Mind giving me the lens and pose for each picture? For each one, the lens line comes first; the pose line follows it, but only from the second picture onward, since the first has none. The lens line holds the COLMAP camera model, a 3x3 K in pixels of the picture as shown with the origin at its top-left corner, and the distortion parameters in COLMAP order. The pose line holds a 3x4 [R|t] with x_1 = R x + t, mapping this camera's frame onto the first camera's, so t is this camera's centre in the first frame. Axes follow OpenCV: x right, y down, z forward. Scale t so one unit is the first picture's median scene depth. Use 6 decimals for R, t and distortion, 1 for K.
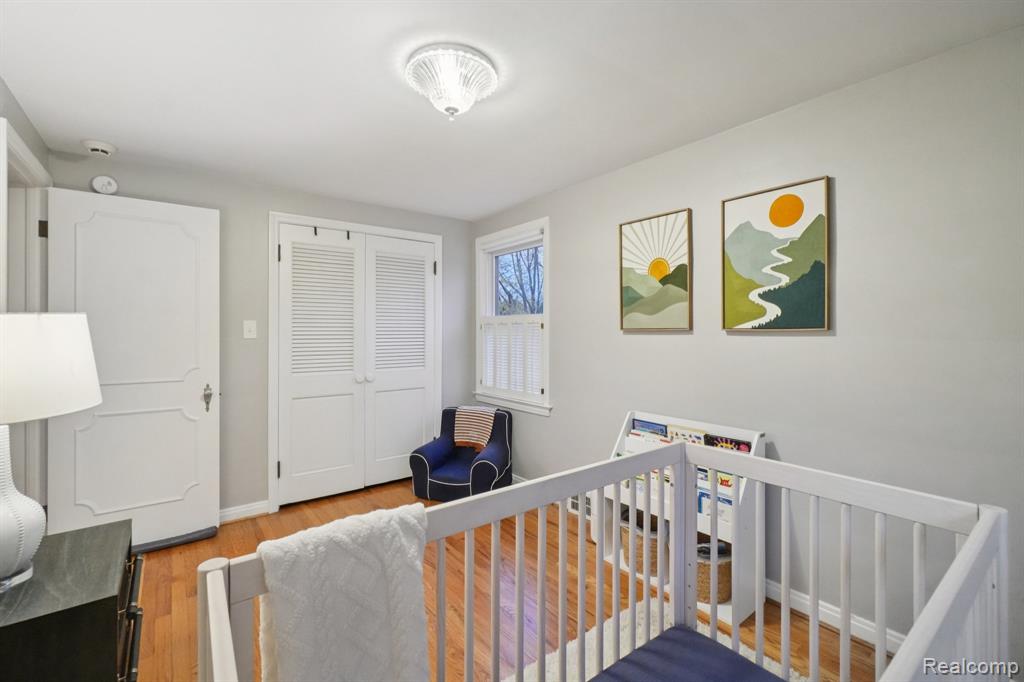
lens RADIAL K [[444.2, 0, 510.7], [0, 444.2, 331.1], [0, 0, 1]] dist [-0.007365, 0.001814]
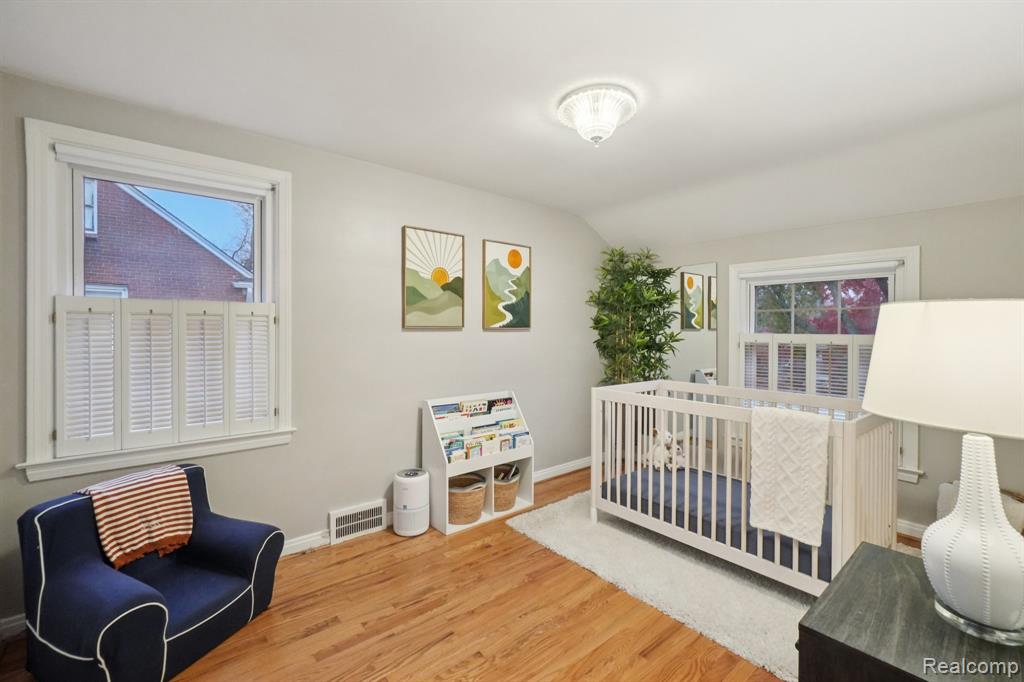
lens RADIAL K [[444.2, 0, 515.6], [0, 444.2, 336.5], [0, 0, 1]] dist [-0.007365, 0.001814]
pose [[-0.048224, -0.011681, 0.998768, -0.816890], [0.000150, 0.999932, 0.011702, 0.006608], [-0.998837, 0.000714, -0.048219, 0.800359]]
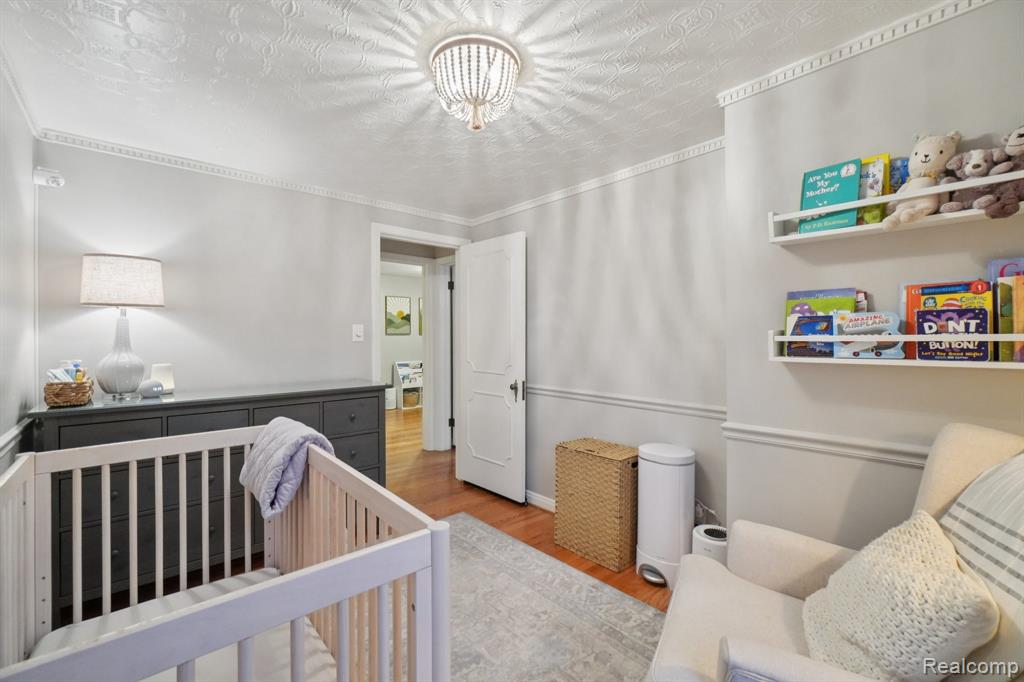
lens RADIAL K [[444.2, 0, 514.3], [0, 444.2, 338.2], [0, 0, 1]] dist [-0.007365, 0.001814]
pose [[-0.065964, -0.002802, 0.997818, -2.613239], [0.007259, 0.999968, 0.003288, 0.020081], [-0.997796, 0.007460, -0.065941, 0.390554]]
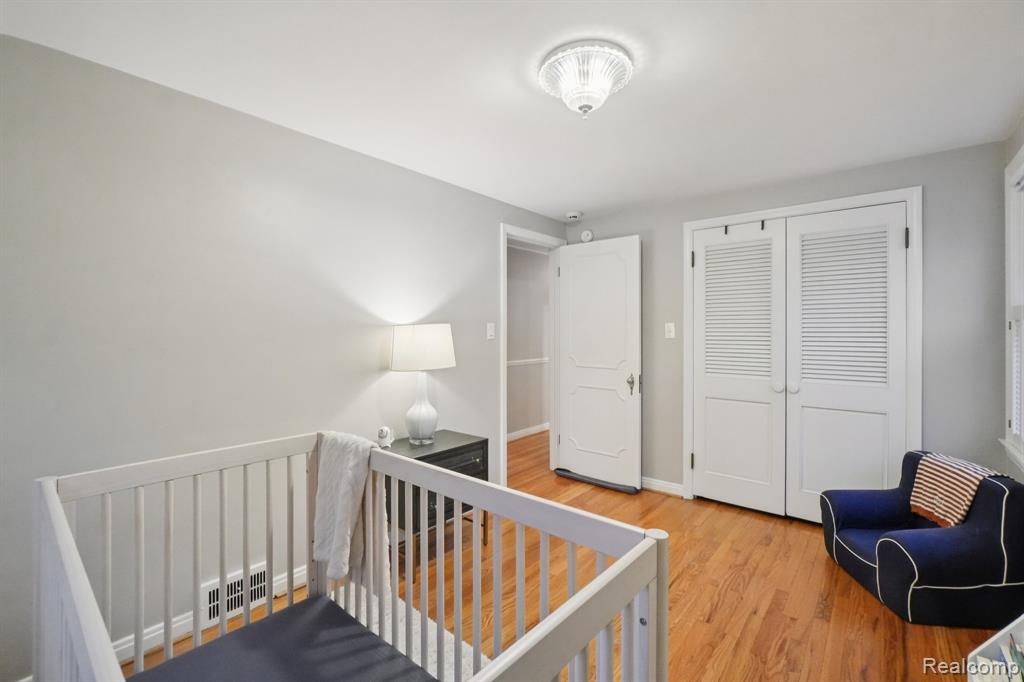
lens RADIAL K [[444.2, 0, 512.5], [0, 444.2, 333.0], [0, 0, 1]] dist [-0.007365, 0.001814]
pose [[0.216180, 0.005553, -0.976338, 0.506732], [0.000221, 0.999984, 0.005736, -0.004652], [0.976354, -0.001456, 0.216175, 0.402571]]
